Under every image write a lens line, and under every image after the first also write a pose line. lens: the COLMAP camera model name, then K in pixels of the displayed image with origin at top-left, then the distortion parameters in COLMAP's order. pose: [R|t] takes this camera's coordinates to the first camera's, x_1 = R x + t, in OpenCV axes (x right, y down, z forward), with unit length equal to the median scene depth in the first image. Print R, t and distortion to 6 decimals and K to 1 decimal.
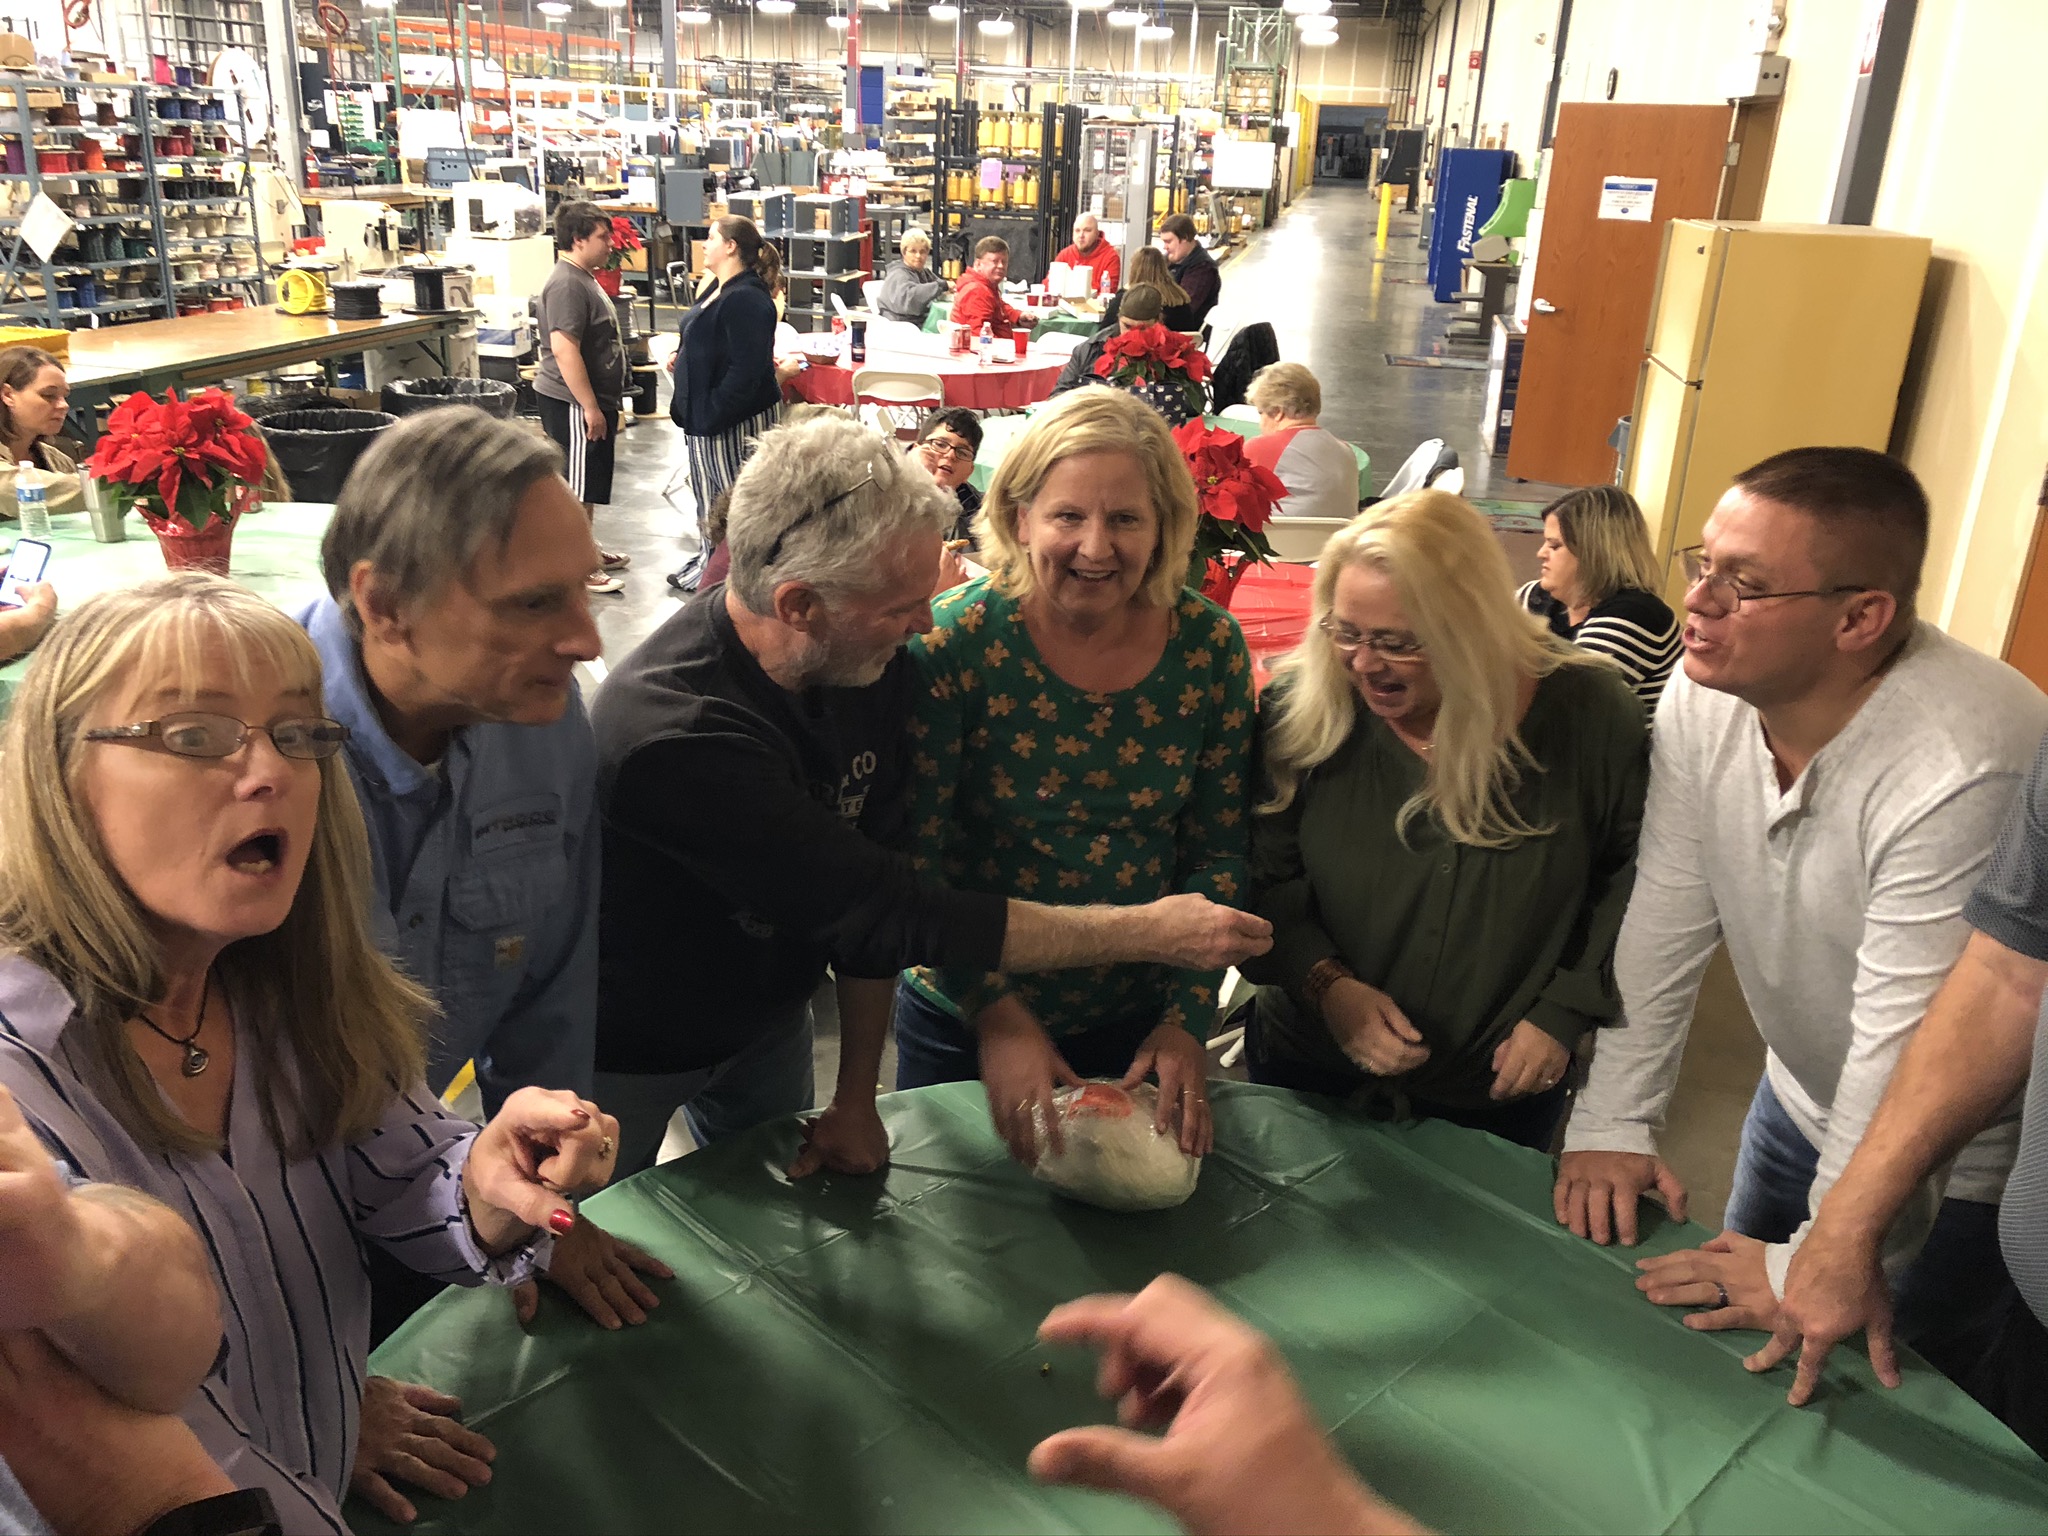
lens RADIAL K [[1646.5, 0, 1018.0], [0, 1646.5, 772.3], [0, 0, 1]] dist [0.013602, 0.002664]
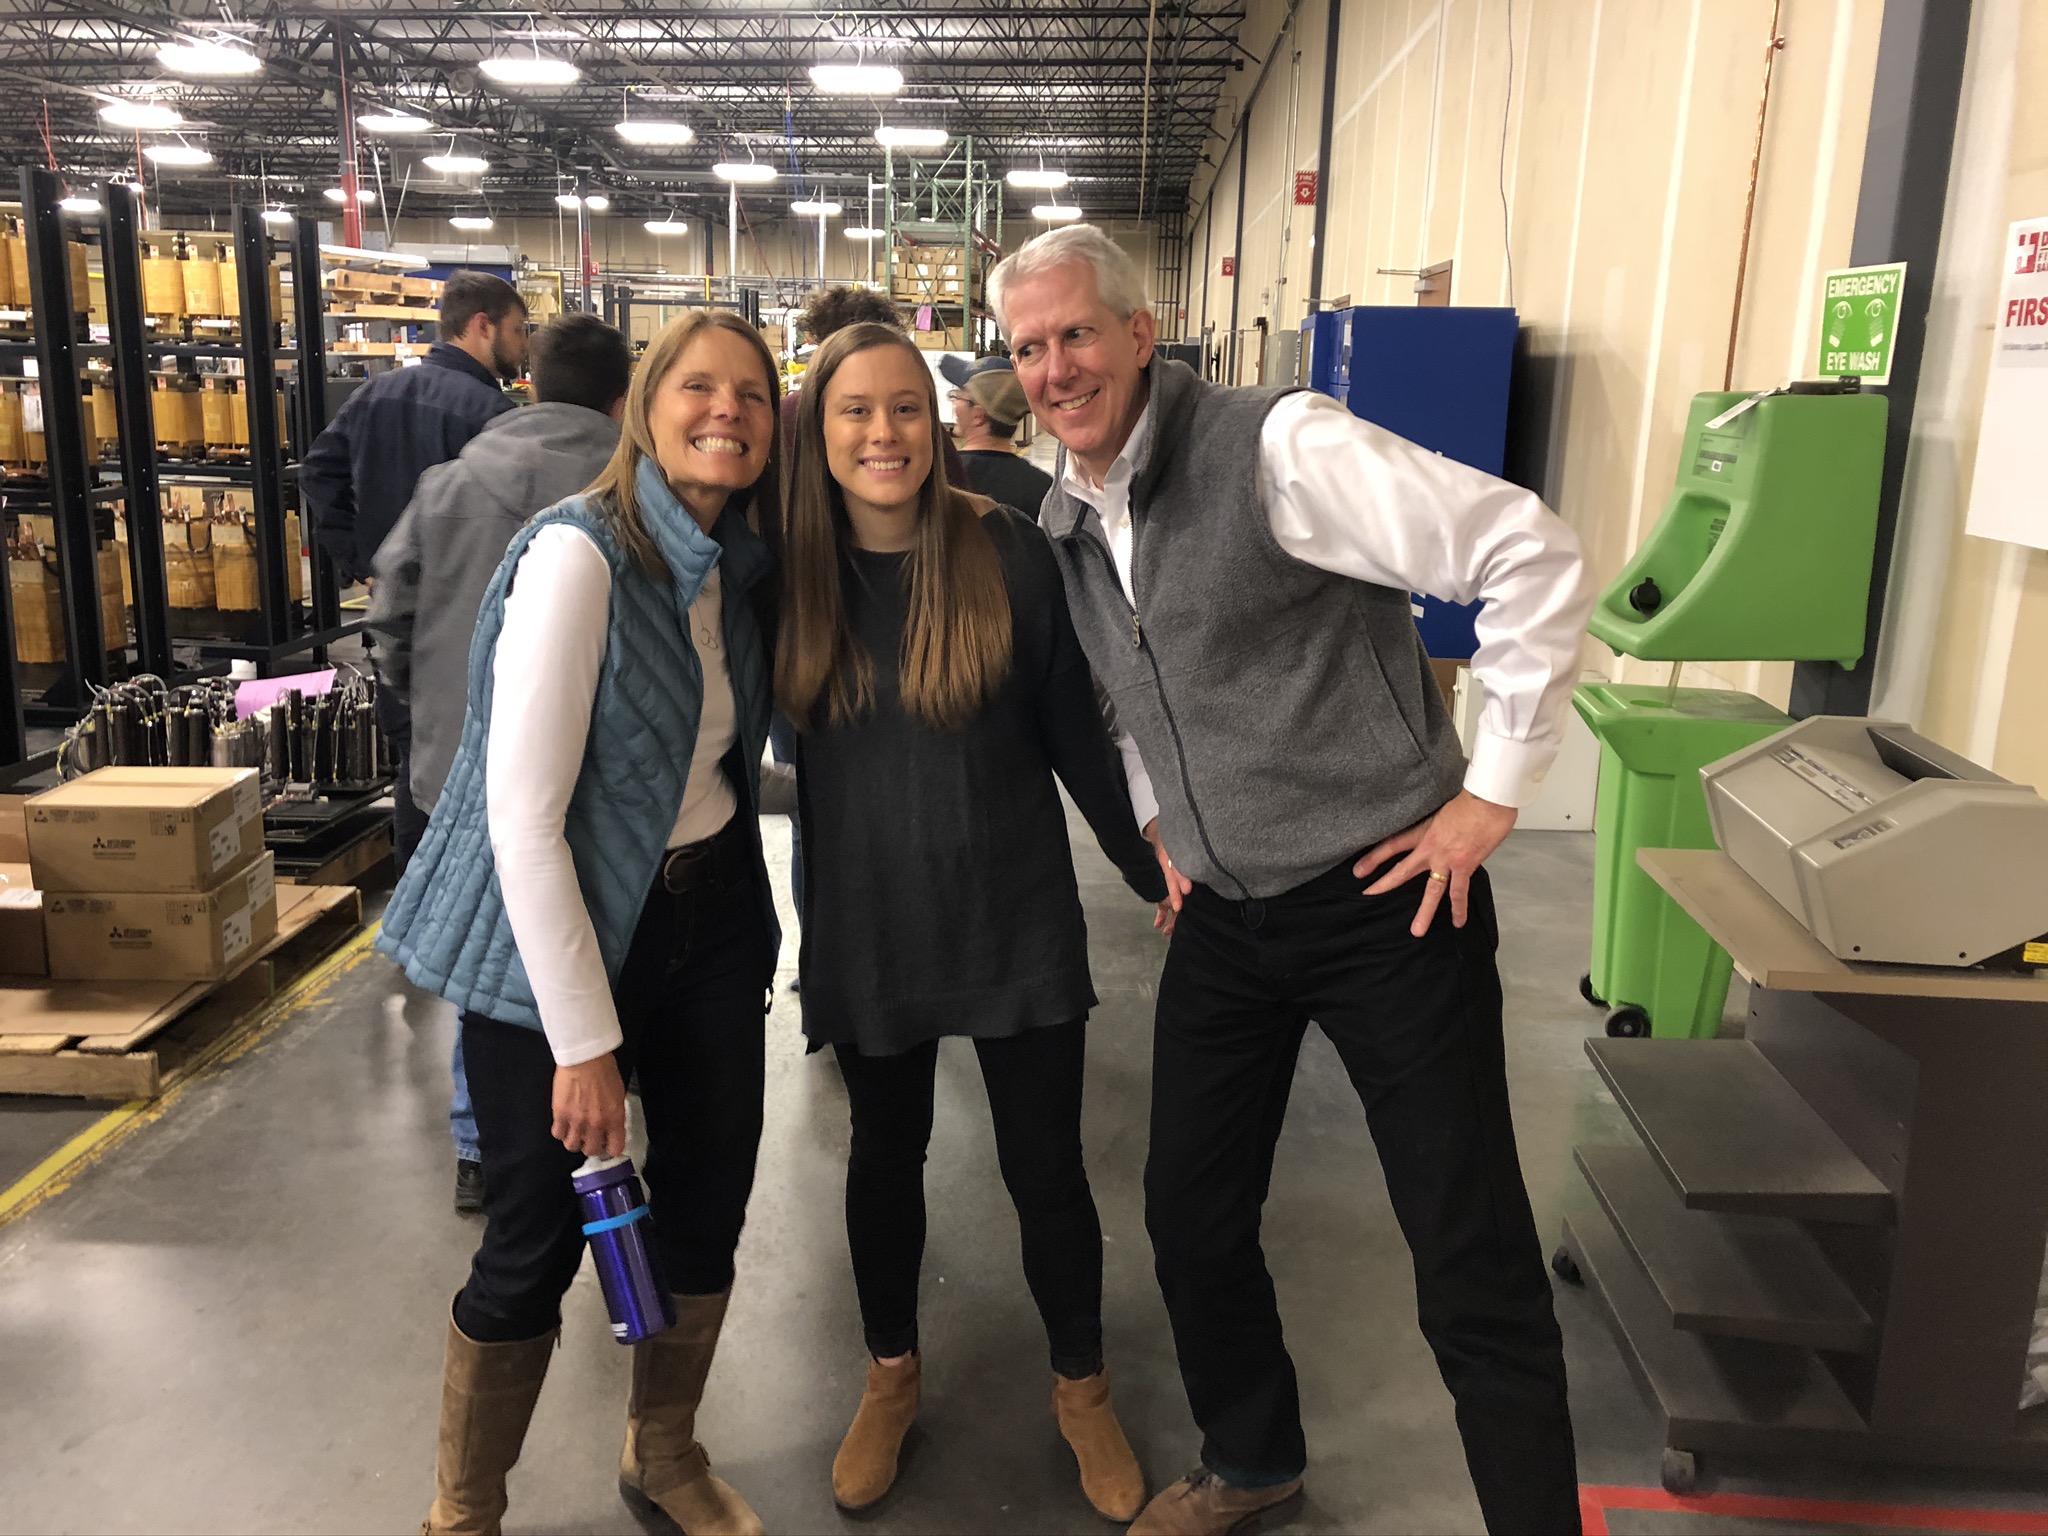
lens RADIAL K [[1646.5, 0, 1026.3], [0, 1646.5, 763.3], [0, 0, 1]] dist [0.013602, 0.002664]
pose [[0.991426, -0.021758, 0.128844, 0.085008], [0.039283, 0.990056, -0.135080, -0.132675], [-0.124624, 0.138983, 0.982422, 0.380171]]
